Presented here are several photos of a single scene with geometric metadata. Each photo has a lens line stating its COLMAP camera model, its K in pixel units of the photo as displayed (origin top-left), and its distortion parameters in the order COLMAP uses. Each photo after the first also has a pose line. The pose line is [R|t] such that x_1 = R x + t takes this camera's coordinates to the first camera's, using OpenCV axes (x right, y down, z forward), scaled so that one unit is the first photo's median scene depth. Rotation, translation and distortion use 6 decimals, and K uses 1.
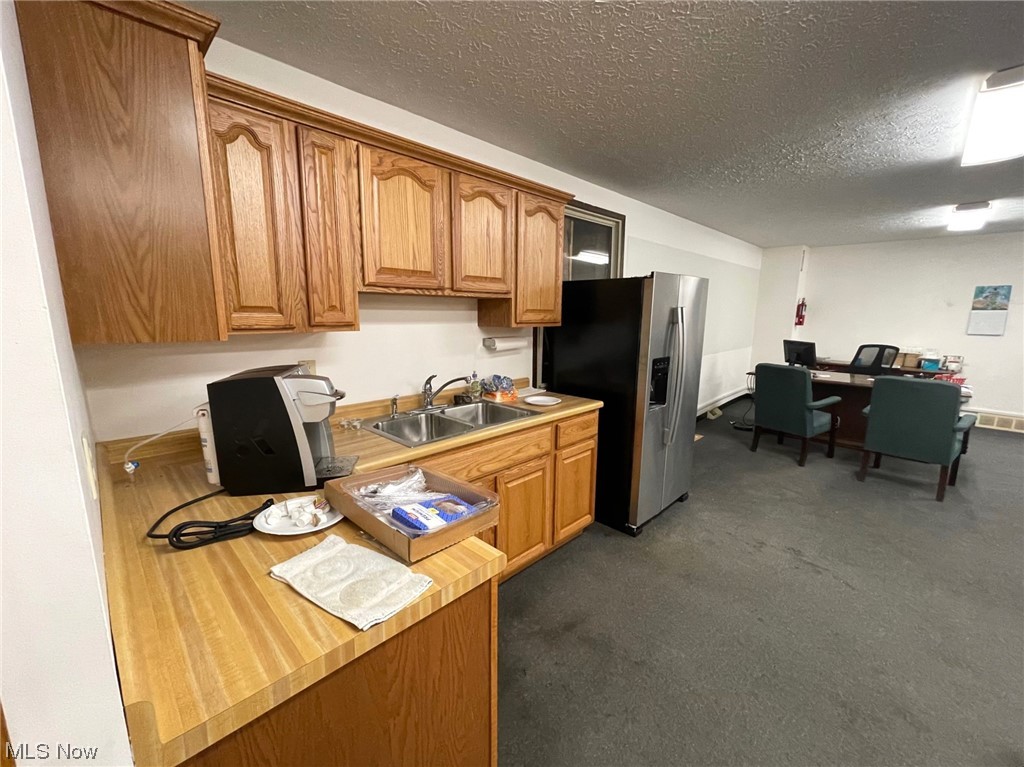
lens RADIAL K [[411.4, 0, 518.8], [0, 411.4, 381.5], [0, 0, 1]] dist [0.004812, -0.000157]
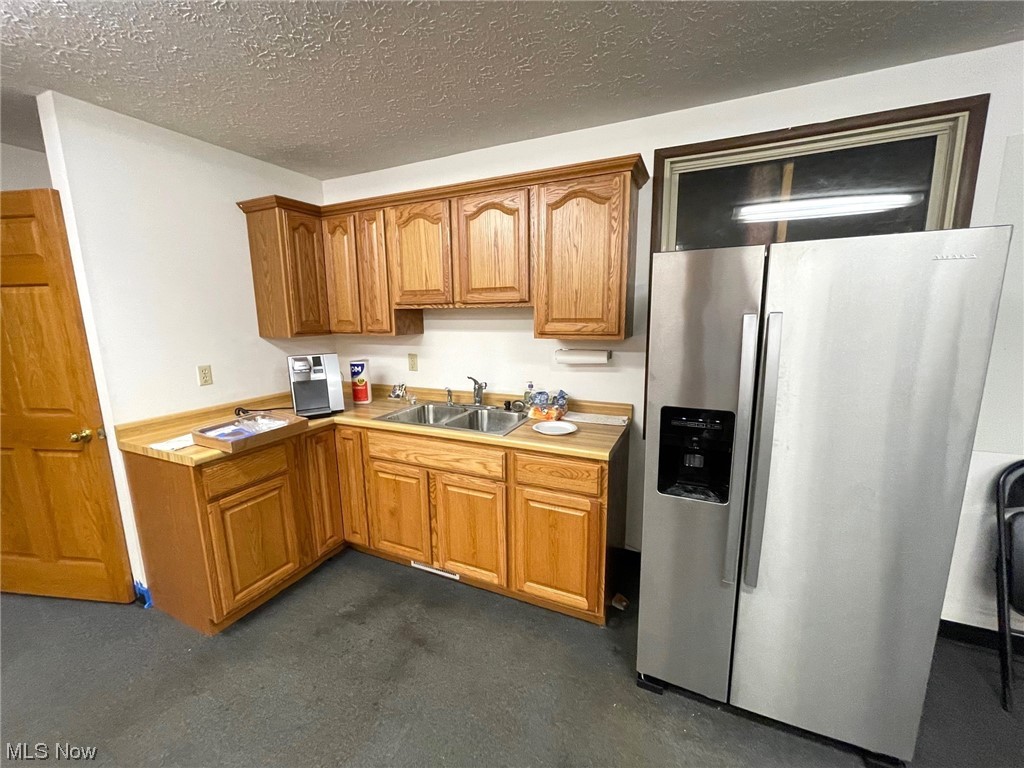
lens RADIAL K [[411.4, 0, 514.2], [0, 411.4, 386.1], [0, 0, 1]] dist [0.004812, -0.000157]
pose [[0.346129, 0.153158, -0.925601, 0.985086], [-0.143081, 0.983662, 0.109260, -0.145250], [0.927212, 0.094618, 0.362388, 0.763536]]
